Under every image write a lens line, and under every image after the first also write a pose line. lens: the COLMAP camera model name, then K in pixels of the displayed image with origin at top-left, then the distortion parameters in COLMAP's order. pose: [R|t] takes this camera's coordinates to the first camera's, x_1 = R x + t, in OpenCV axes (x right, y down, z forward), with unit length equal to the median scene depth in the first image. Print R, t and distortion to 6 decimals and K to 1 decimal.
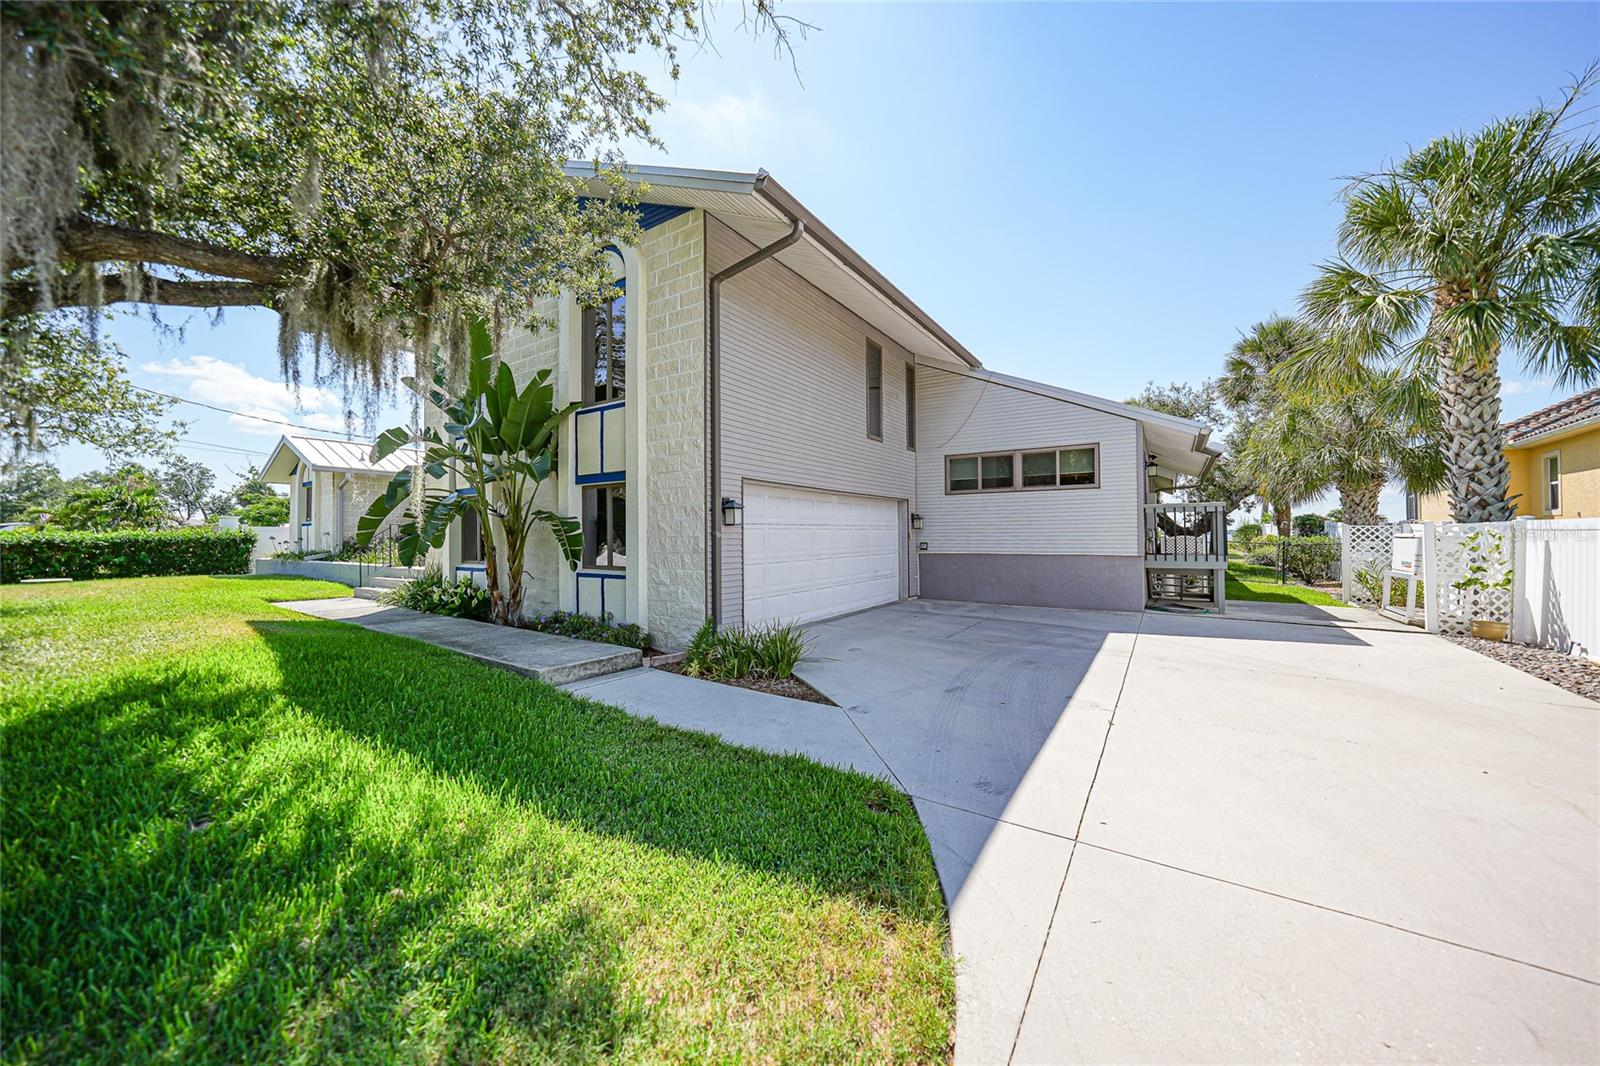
lens RADIAL K [[555.9, 0, 798.8], [0, 555.9, 531.6], [0, 0, 1]] dist [-0.013606, 0.002709]
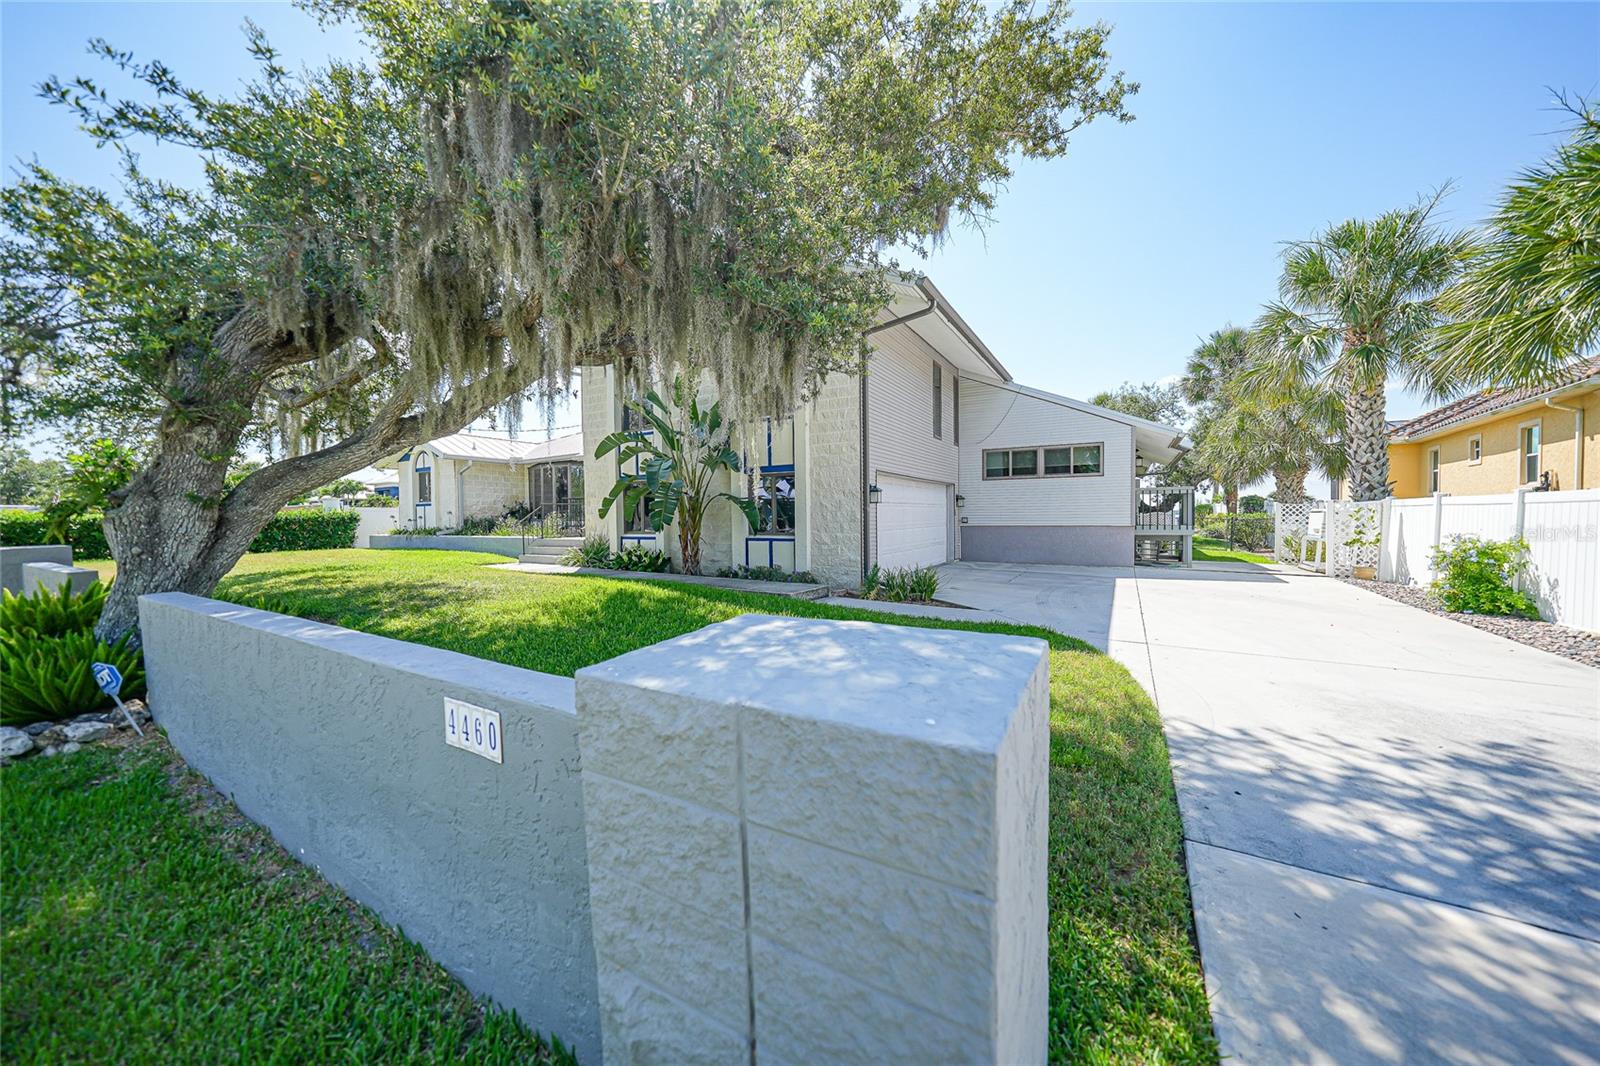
lens RADIAL K [[555.9, 0, 794.3], [0, 555.9, 533.4], [0, 0, 1]] dist [-0.013606, 0.002709]
pose [[0.998509, -0.004636, 0.054394, -0.256886], [0.002630, 0.999316, 0.036890, 0.008370], [-0.054528, -0.036692, 0.997838, -0.279753]]
